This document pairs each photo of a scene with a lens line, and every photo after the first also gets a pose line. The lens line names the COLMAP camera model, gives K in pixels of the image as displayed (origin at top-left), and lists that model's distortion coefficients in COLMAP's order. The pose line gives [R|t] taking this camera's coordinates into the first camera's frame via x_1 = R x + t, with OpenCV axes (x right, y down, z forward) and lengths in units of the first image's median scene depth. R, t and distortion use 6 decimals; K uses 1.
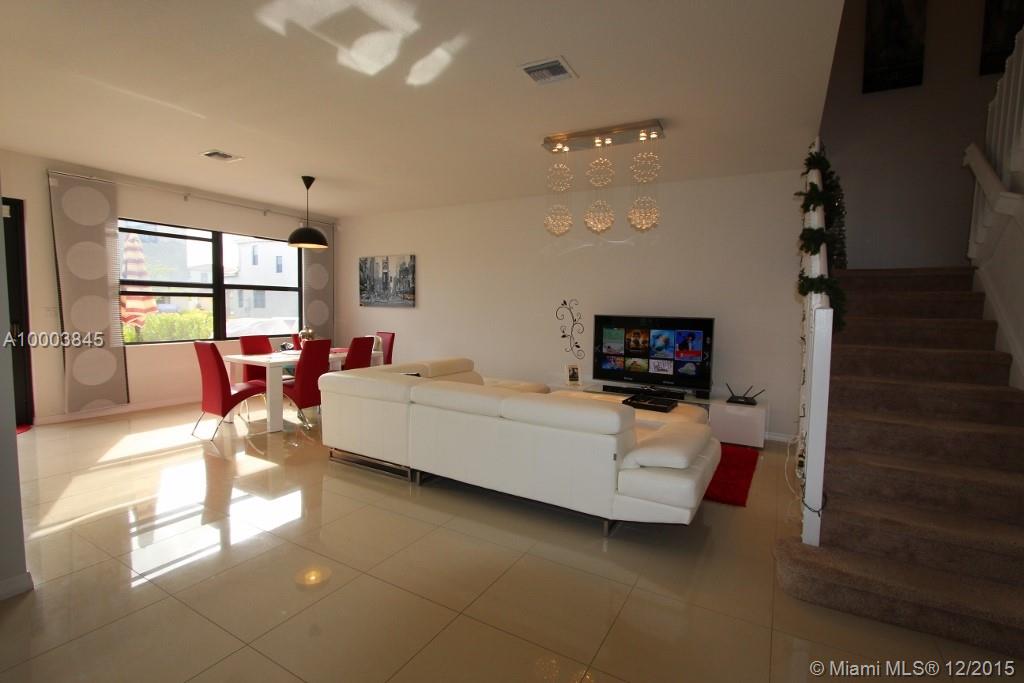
lens RADIAL K [[475.5, 0, 512.2], [0, 475.5, 342.6], [0, 0, 1]] dist [-0.018378, 0.000989]
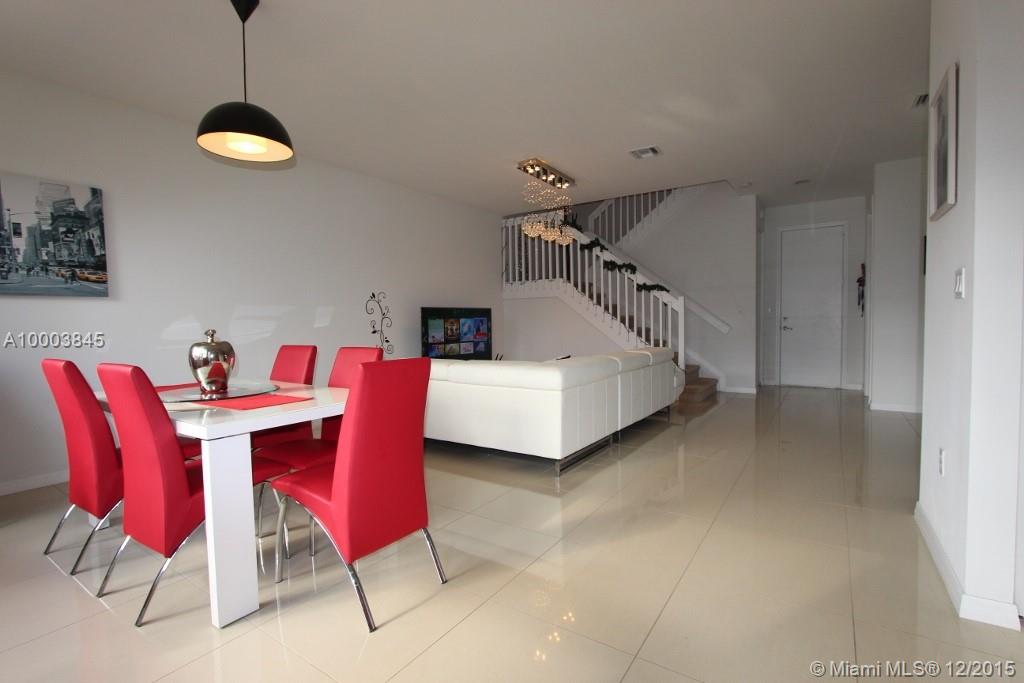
lens RADIAL K [[475.5, 0, 513.1], [0, 475.5, 343.5], [0, 0, 1]] dist [-0.018378, 0.000989]
pose [[0.075911, -0.066214, 0.994914, -0.875386], [0.094846, 0.993748, 0.058900, -0.022193], [-0.992593, 0.089893, 0.081716, 0.740842]]
